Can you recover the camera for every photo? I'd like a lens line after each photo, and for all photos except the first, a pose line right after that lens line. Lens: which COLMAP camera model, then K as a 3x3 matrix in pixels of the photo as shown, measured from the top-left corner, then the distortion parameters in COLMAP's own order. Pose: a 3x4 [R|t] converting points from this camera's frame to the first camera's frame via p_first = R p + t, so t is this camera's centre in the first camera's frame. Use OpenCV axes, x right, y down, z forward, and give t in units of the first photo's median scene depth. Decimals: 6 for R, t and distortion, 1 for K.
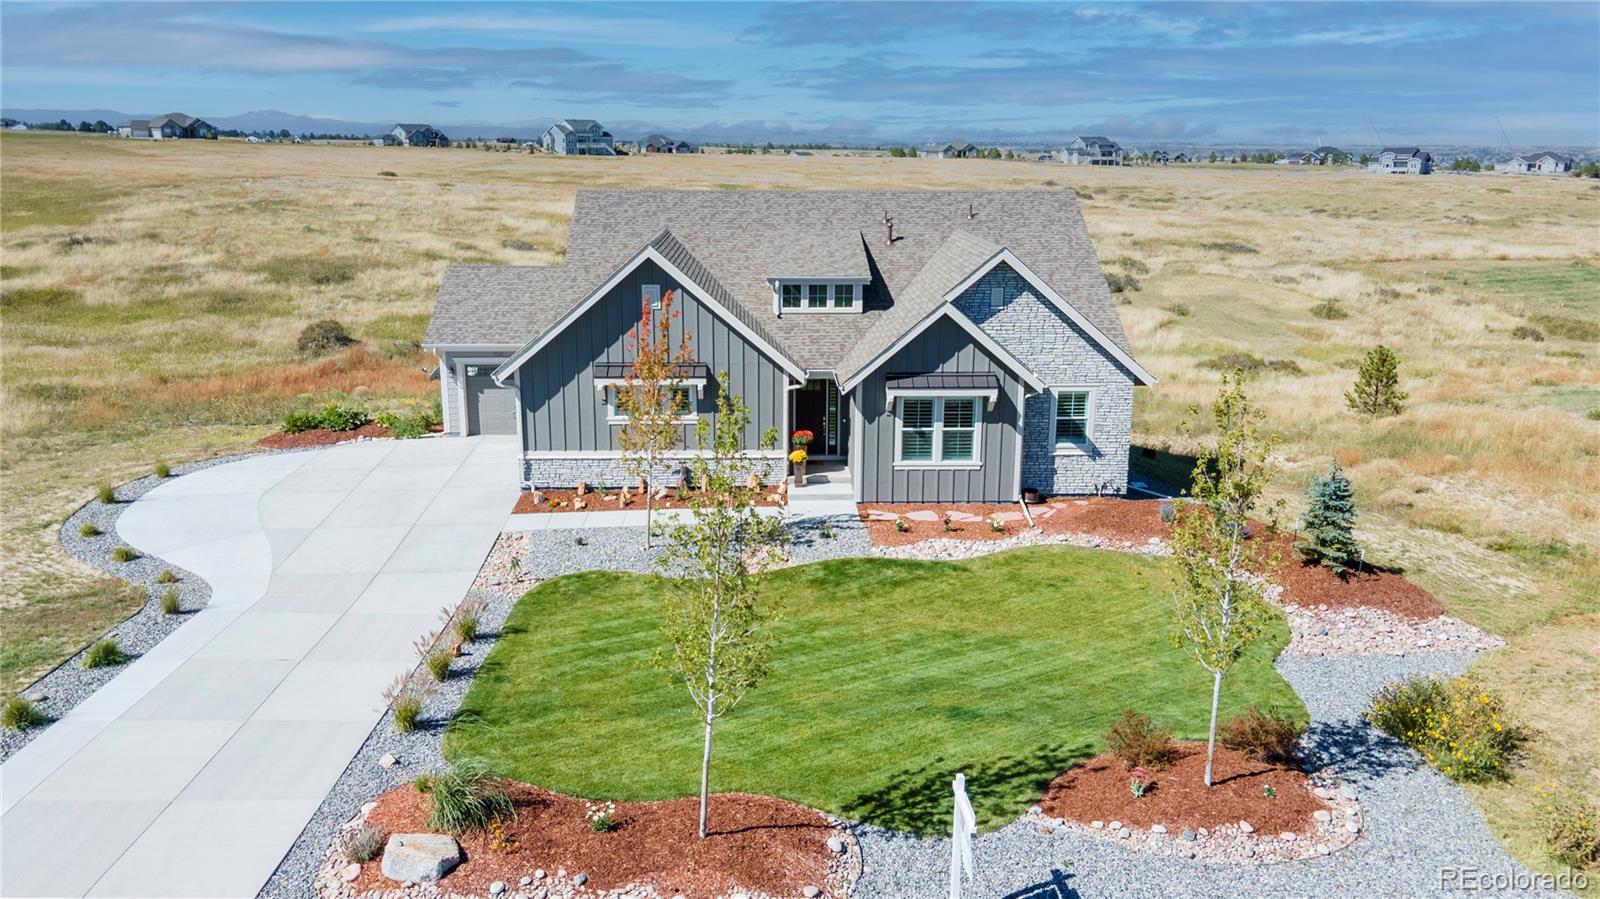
lens RADIAL K [[1167.6, 0, 798.5], [0, 1167.6, 457.4], [0, 0, 1]] dist [0.038889, 0.004739]
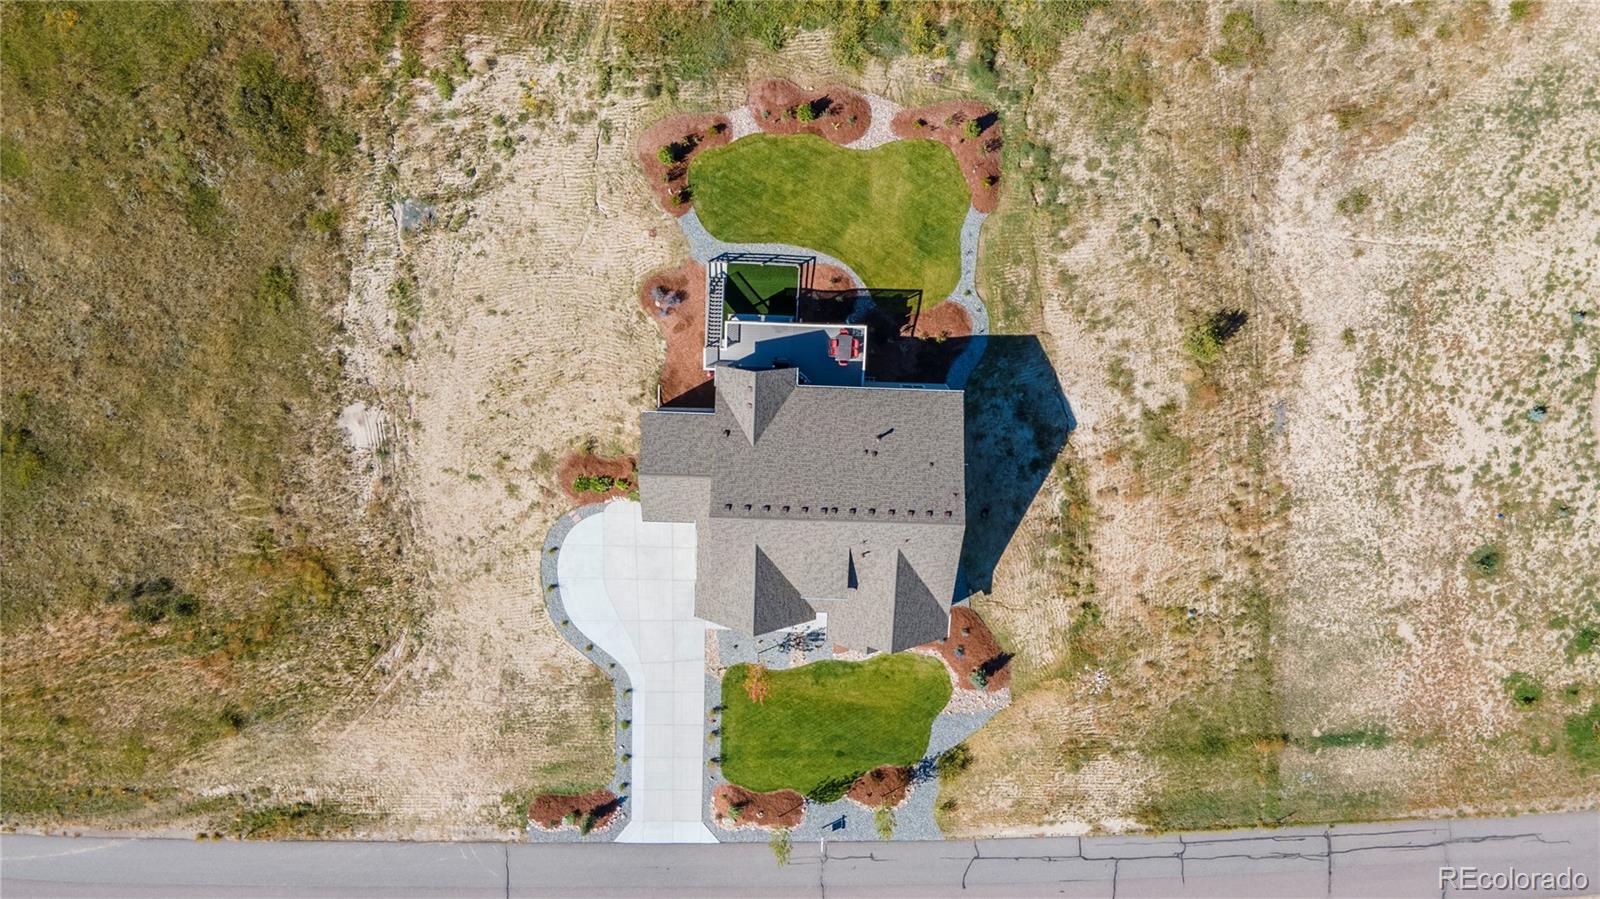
lens RADIAL K [[1155.0, 0, 798.4], [0, 1155.0, 443.7], [0, 0, 1]] dist [0.022514, 0.046100]
pose [[0.997428, 0.068752, 0.020286, -0.109421], [-0.022207, 0.027291, 0.999381, -2.580494], [0.068155, -0.997260, 0.028748, 1.297245]]
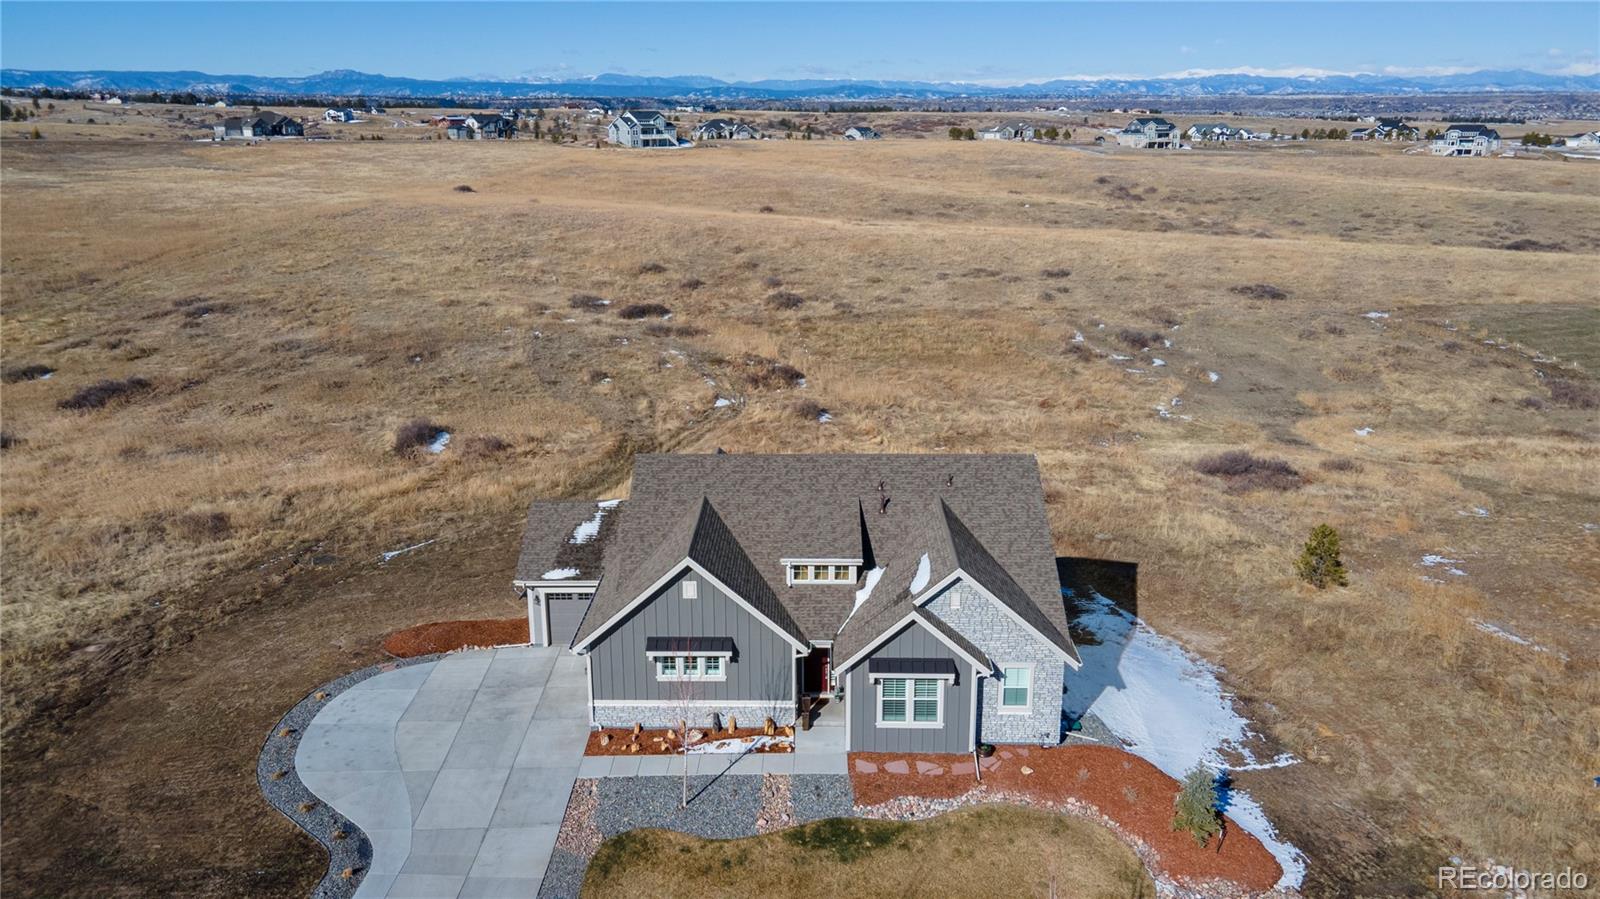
lens RADIAL K [[1155.0, 0, 798.4], [0, 1155.0, 443.7], [0, 0, 1]] dist [0.022514, 0.046100]
pose [[0.998635, 0.006693, -0.051809, 0.059040], [-0.005247, 0.999594, 0.027997, -0.330647], [0.051976, -0.027686, 0.998264, -0.266968]]
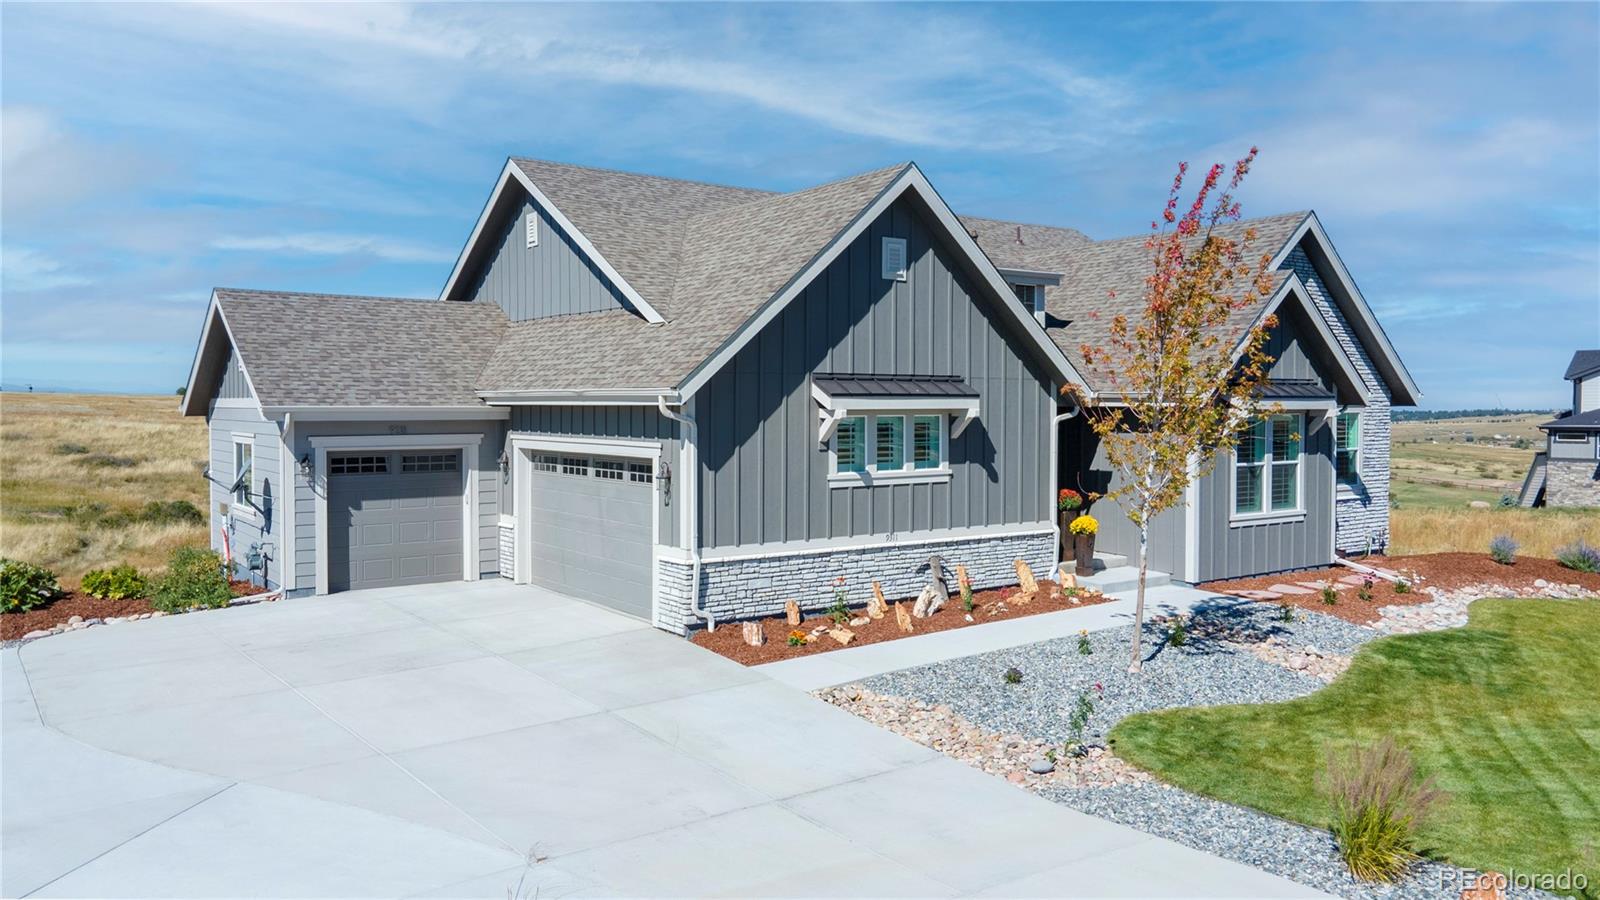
lens RADIAL K [[1167.6, 0, 798.5], [0, 1167.6, 457.9], [0, 0, 1]] dist [0.038889, 0.004739]
pose [[0.832925, -0.029481, 0.552600, -0.478099], [0.142859, 0.976187, -0.163249, 0.044739], [-0.534628, 0.214919, 0.817302, 0.563755]]
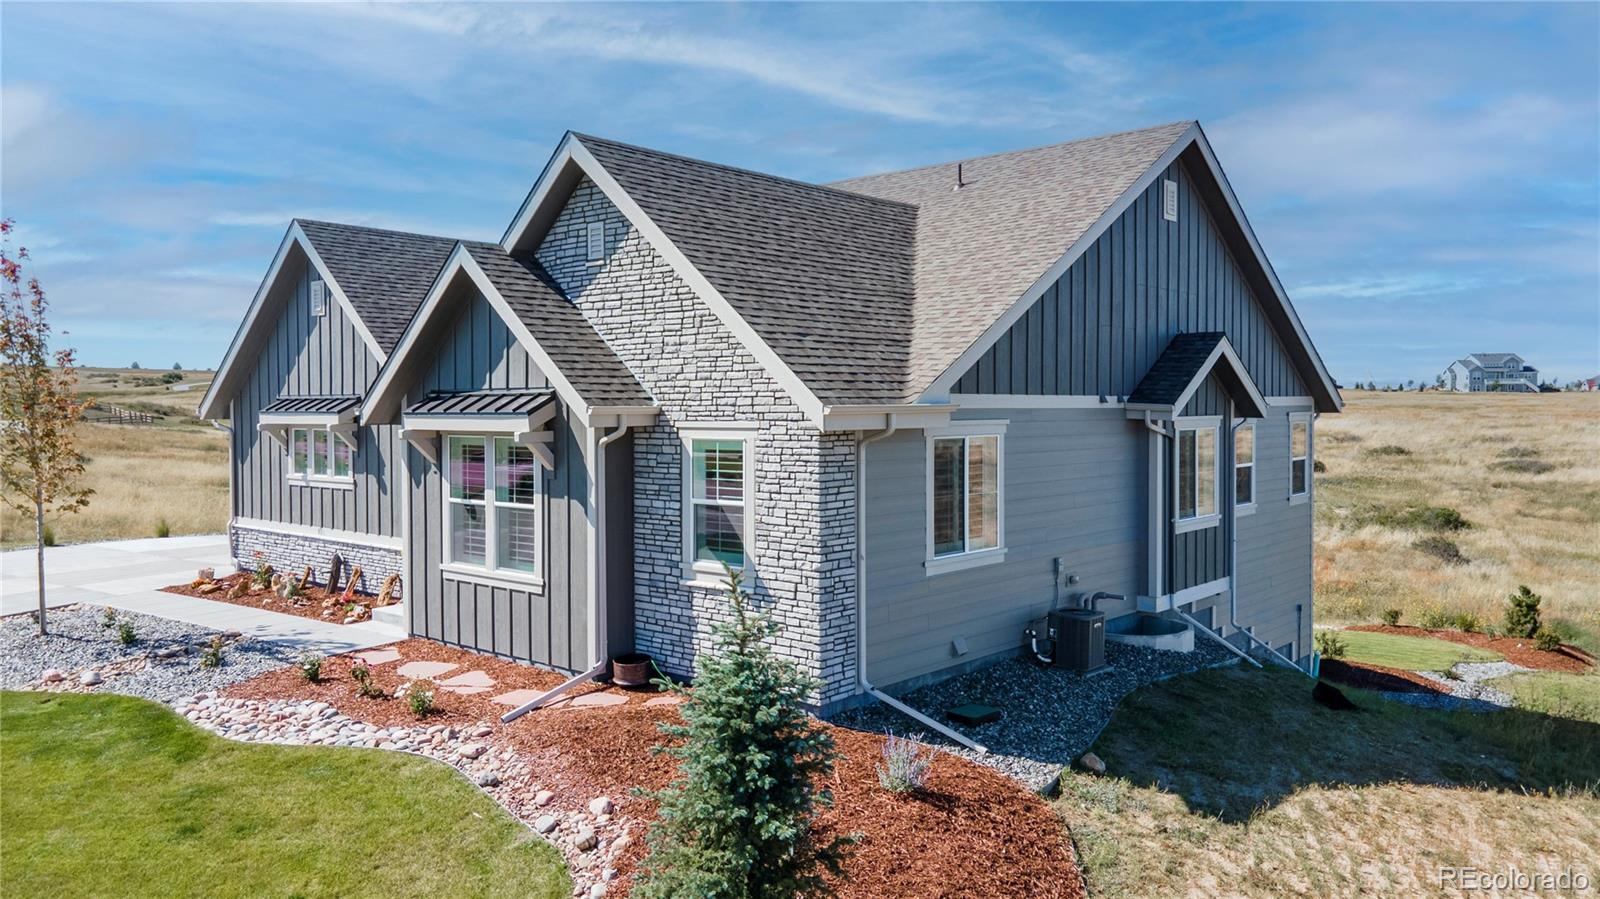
lens RADIAL K [[1174.9, 0, 792.7], [0, 1174.9, 436.4], [0, 0, 1]] dist [0.005241, 0.047998]
pose [[0.725868, 0.007888, -0.687789, 0.548489], [-0.166127, 0.972342, -0.164174, 0.009253], [0.667471, 0.233429, 0.707102, 0.698516]]
